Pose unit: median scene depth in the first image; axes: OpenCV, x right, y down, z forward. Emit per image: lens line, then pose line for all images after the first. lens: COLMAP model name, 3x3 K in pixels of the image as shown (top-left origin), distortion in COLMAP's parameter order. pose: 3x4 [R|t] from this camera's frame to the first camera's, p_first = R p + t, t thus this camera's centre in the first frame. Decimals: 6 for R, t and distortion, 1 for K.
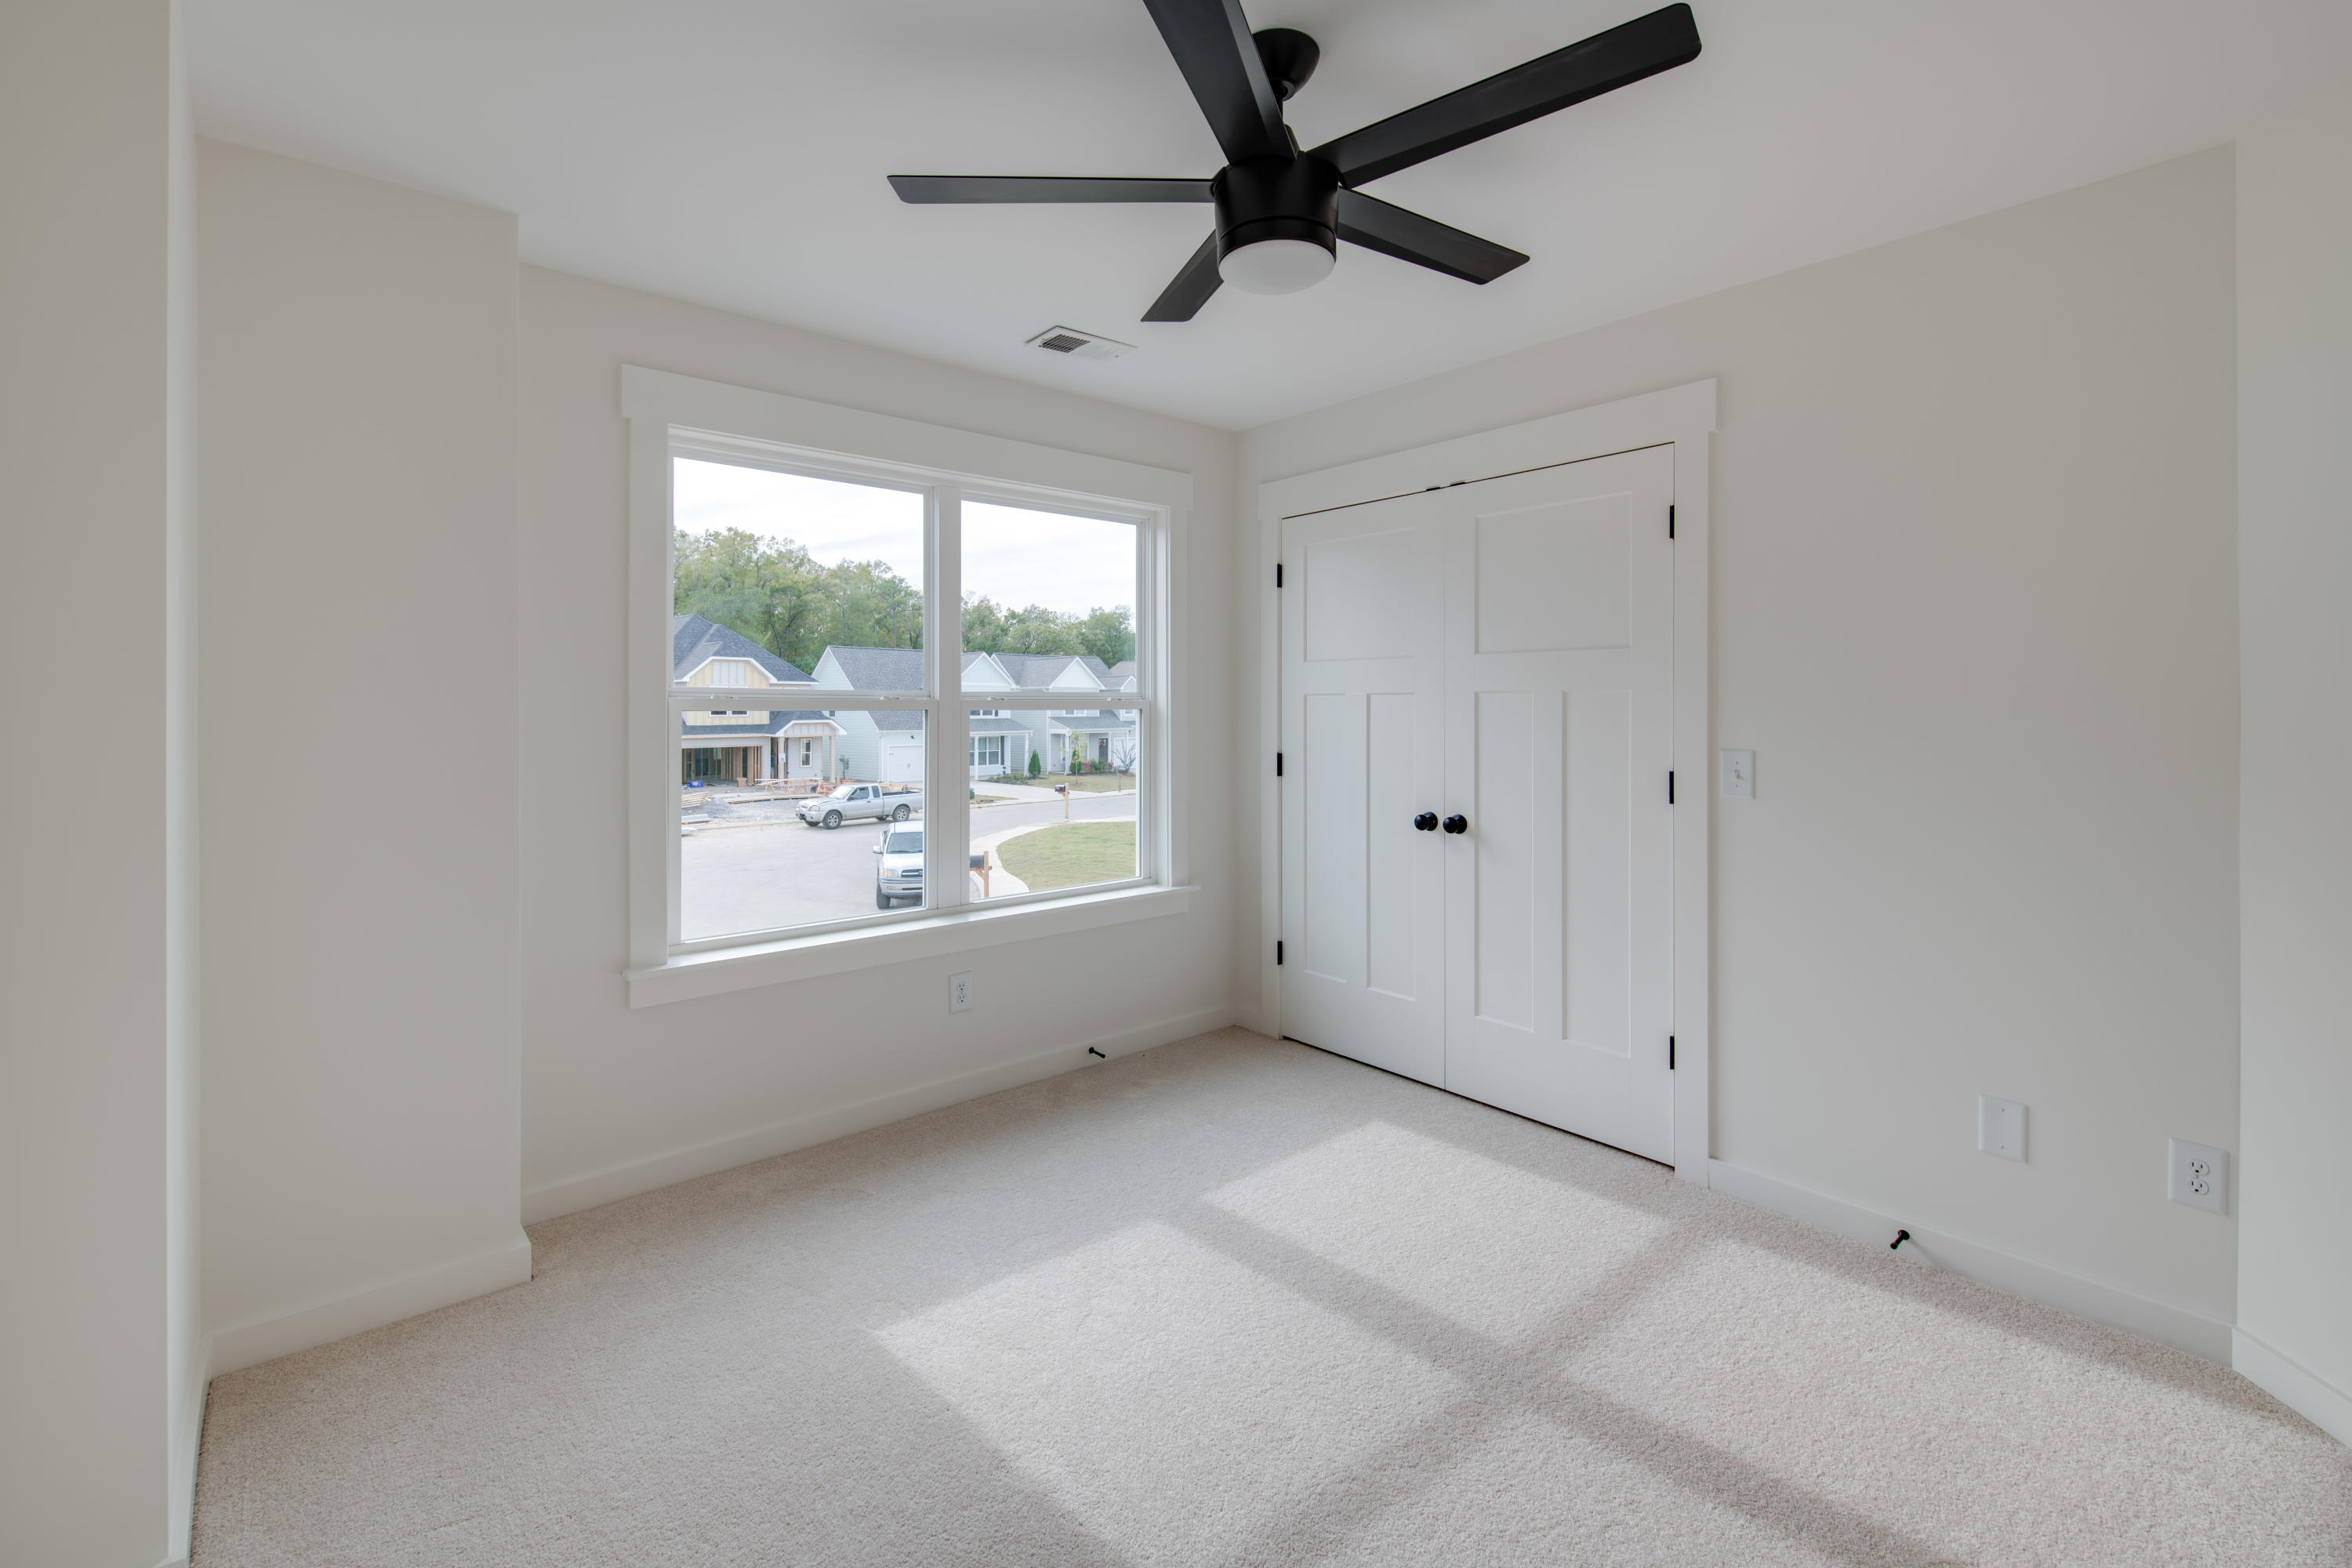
lens RADIAL K [[1043.3, 0, 1182.3], [0, 1043.3, 700.2], [0, 0, 1]] dist [0.008792, -0.009574]
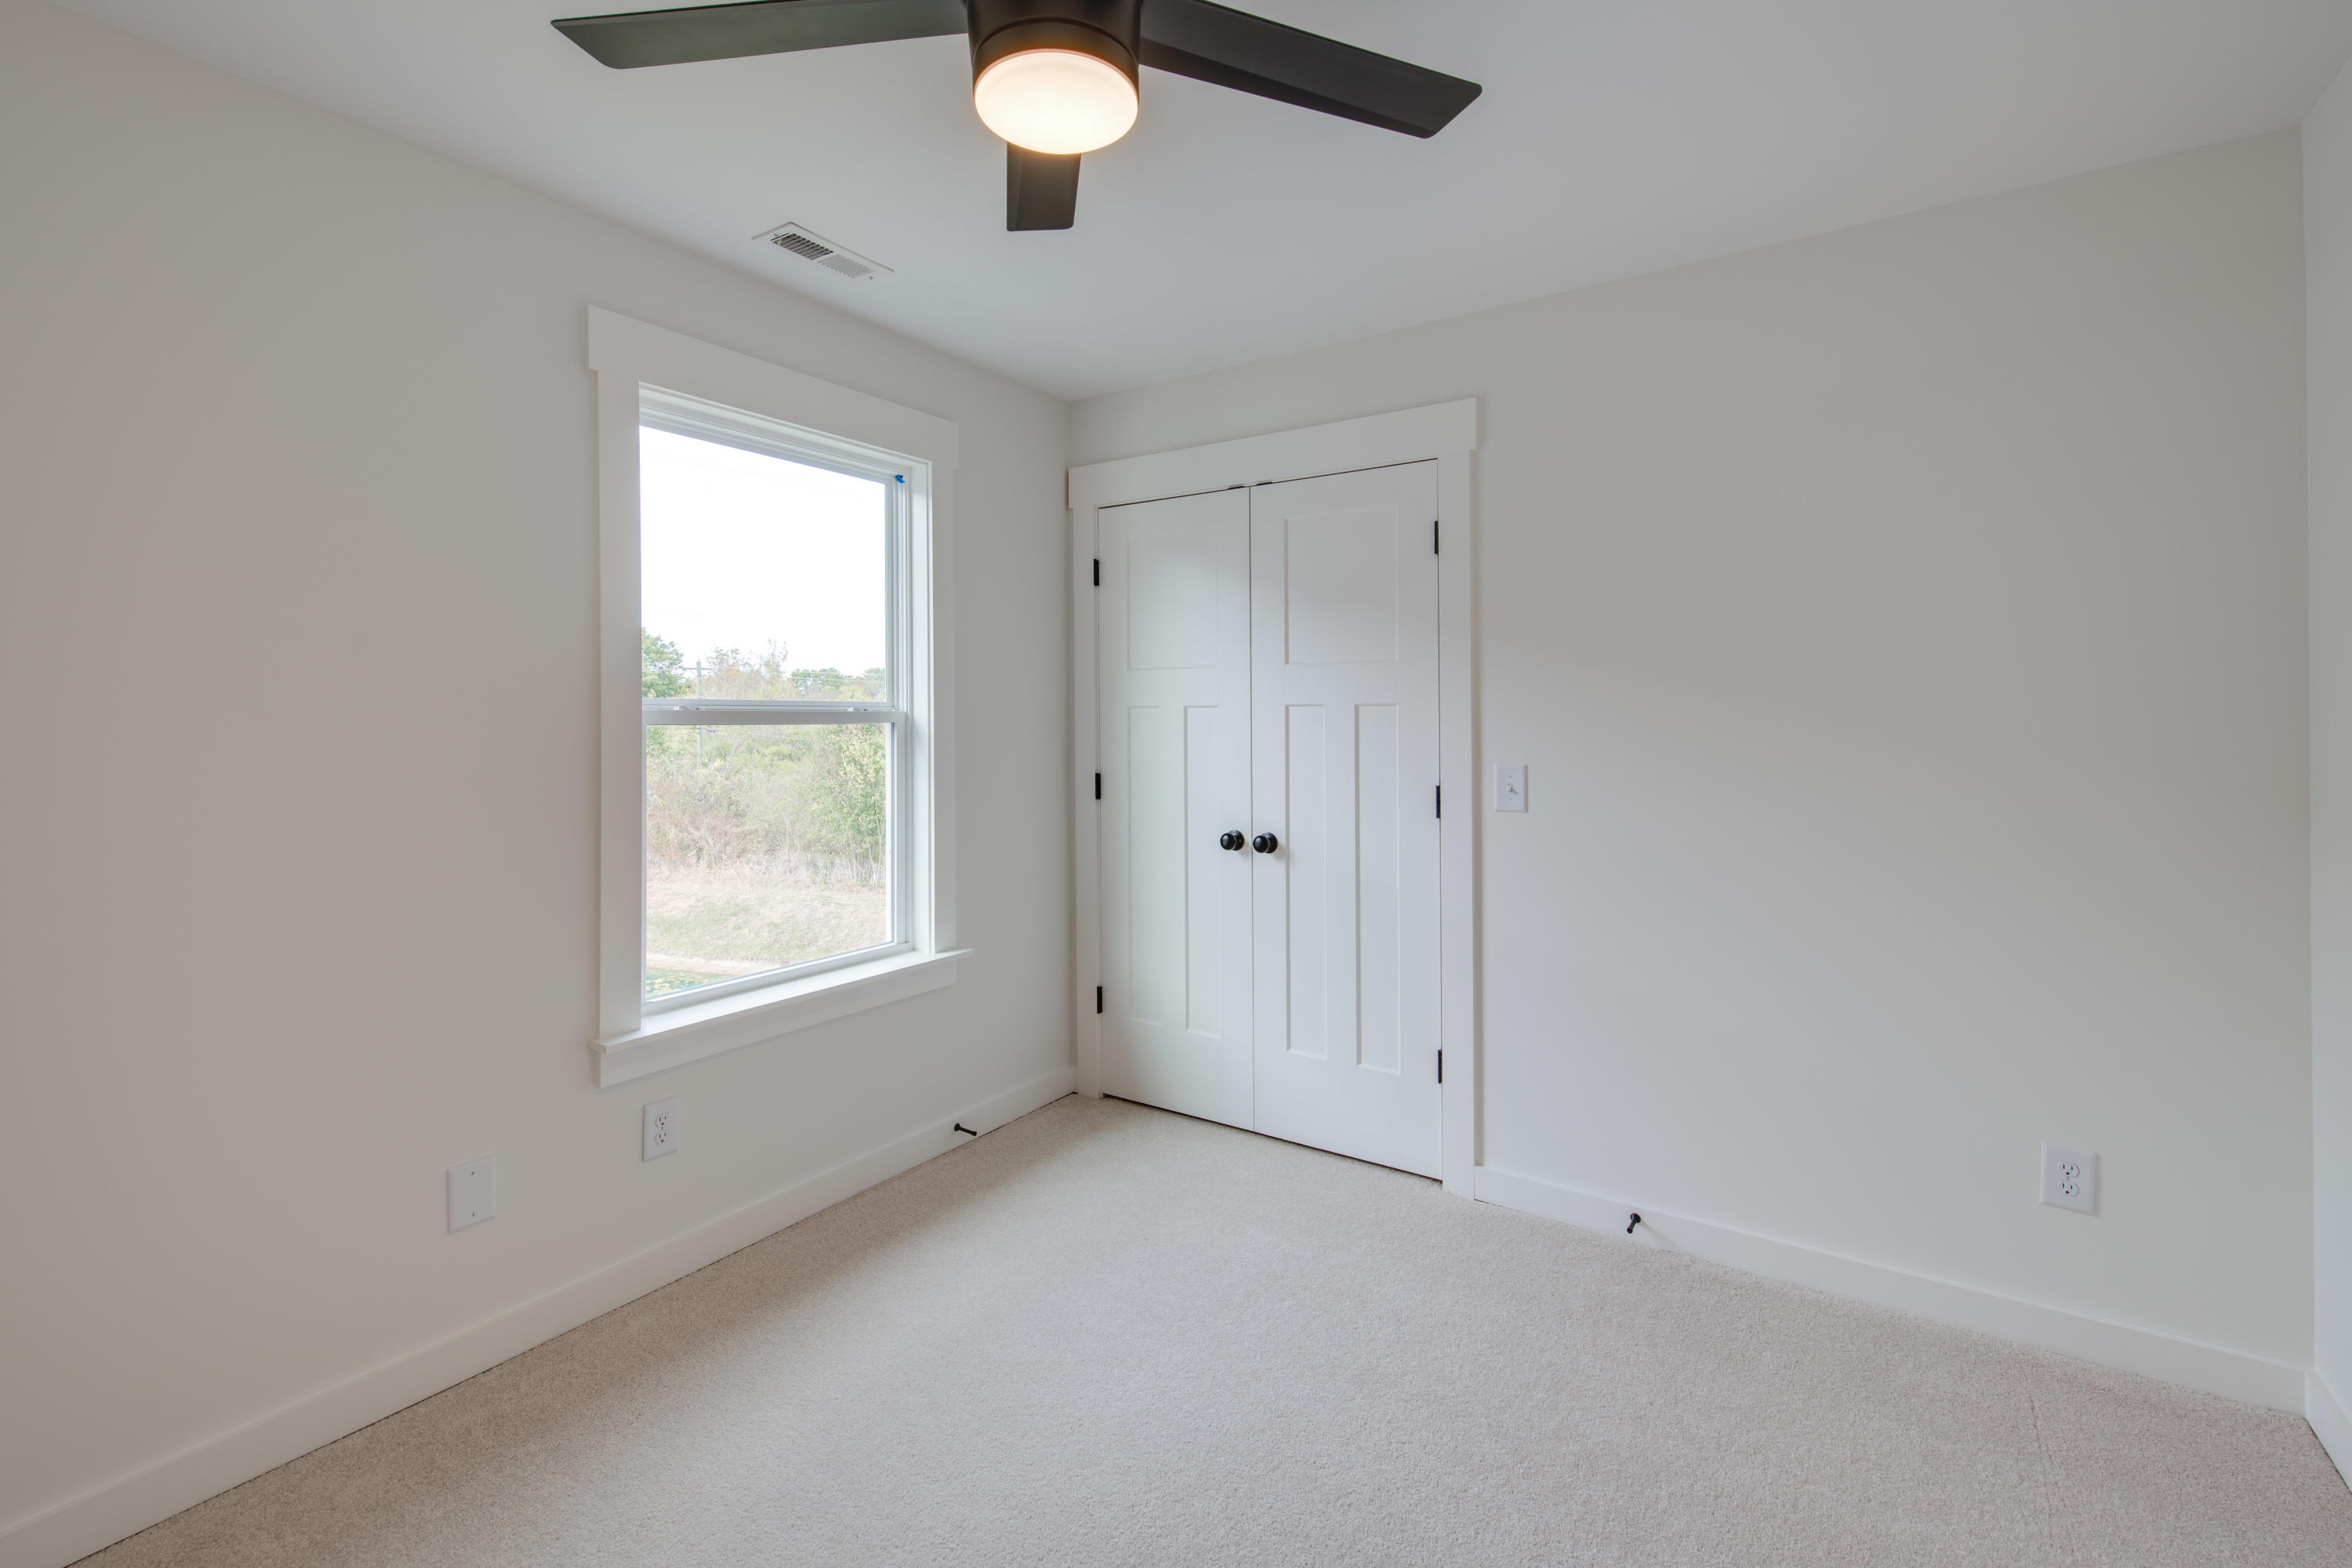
lens RADIAL K [[1082.4, 0, 1170.5], [0, 1082.4, 716.3], [0, 0, 1]] dist [0.001519, -0.000092]
pose [[0.967223, 0.001263, 0.253926, -0.070117], [-0.001935, 0.999995, 0.002398, 0.000264], [-0.253922, -0.002810, 0.967221, 0.087289]]
